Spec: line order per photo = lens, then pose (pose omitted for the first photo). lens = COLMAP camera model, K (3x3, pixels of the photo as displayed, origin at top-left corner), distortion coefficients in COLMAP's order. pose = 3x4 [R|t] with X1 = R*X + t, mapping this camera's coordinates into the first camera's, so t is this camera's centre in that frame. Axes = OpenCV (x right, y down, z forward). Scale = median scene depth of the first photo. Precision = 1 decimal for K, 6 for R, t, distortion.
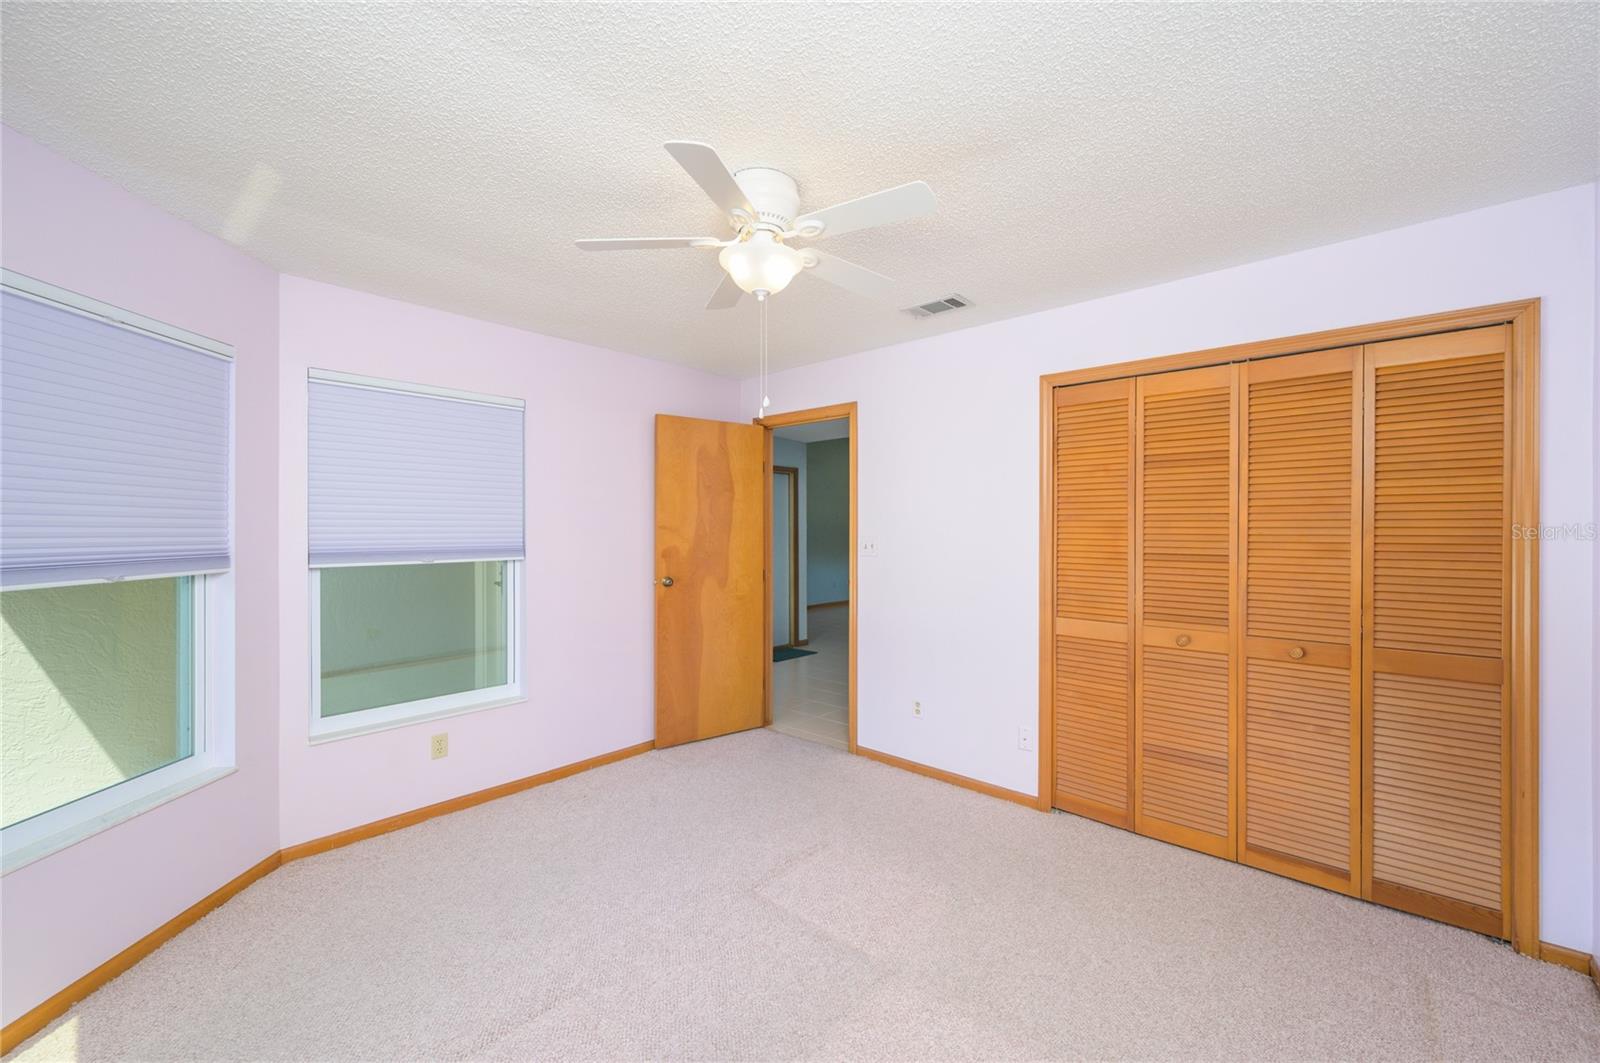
lens RADIAL K [[639.4, 0, 797.1], [0, 639.4, 531.5], [0, 0, 1]] dist [0.001148, 0.000293]
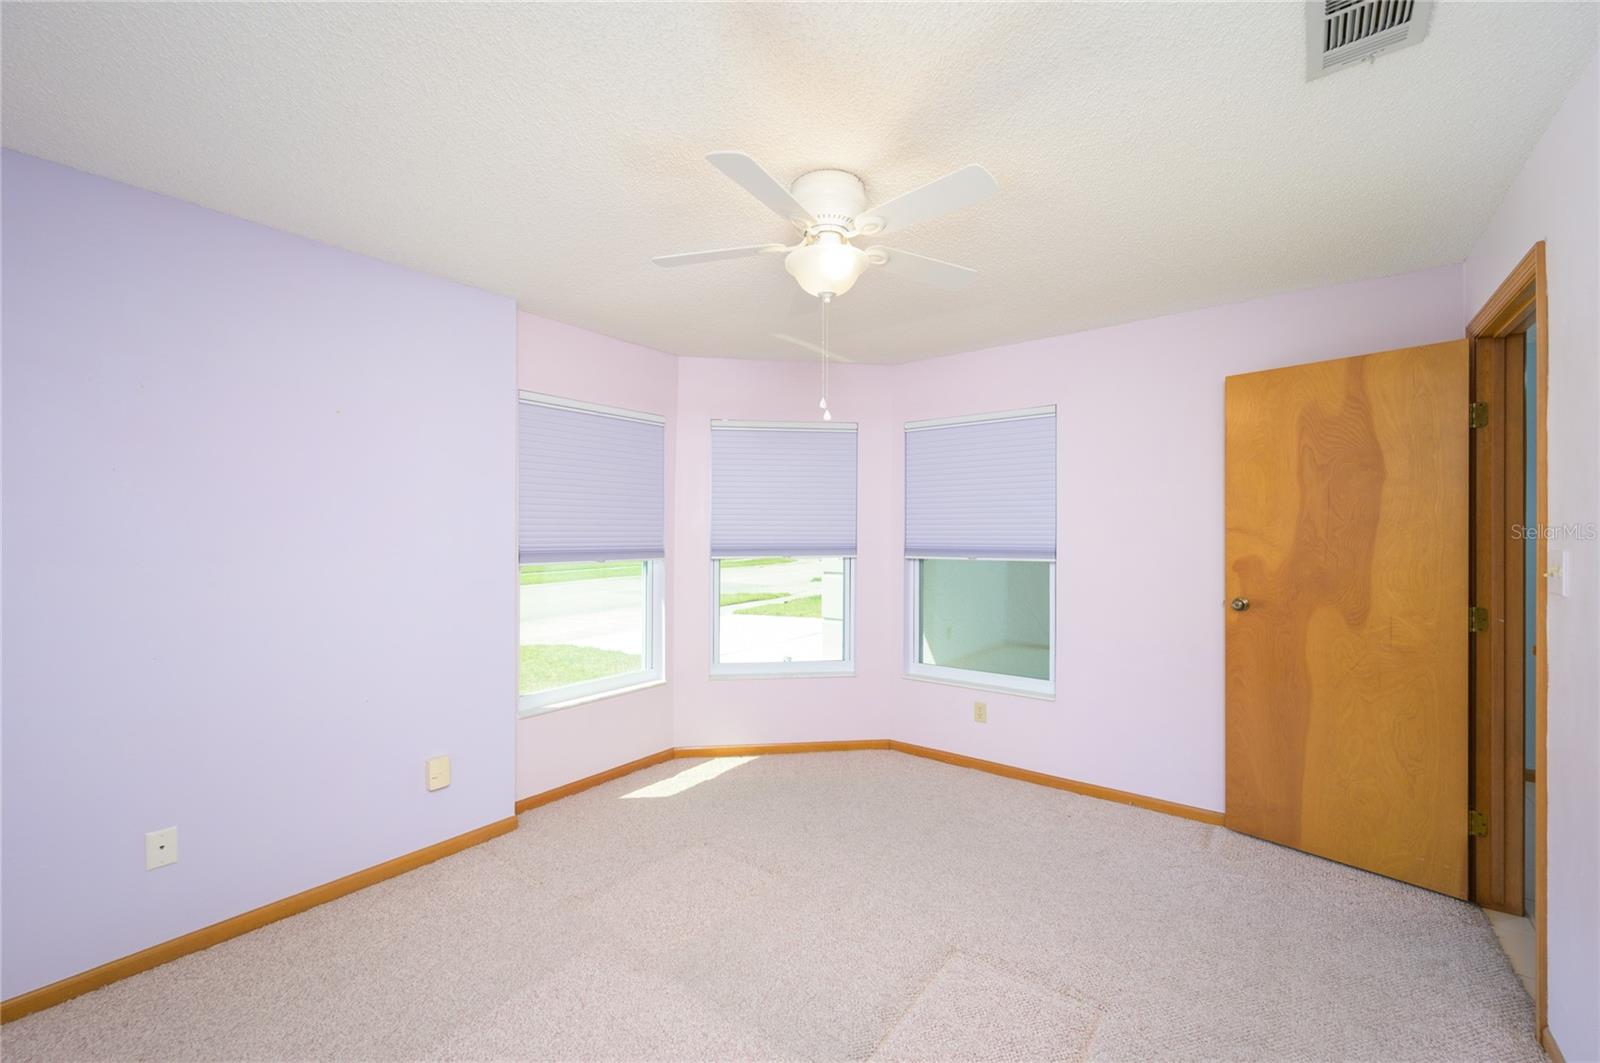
lens RADIAL K [[639.4, 0, 797.1], [0, 639.4, 531.5], [0, 0, 1]] dist [0.001148, 0.000293]
pose [[0.076230, 0.006474, -0.997069, 0.481228], [0.007661, 0.999946, 0.007078, -0.013183], [0.997061, -0.008178, 0.076176, 0.443468]]
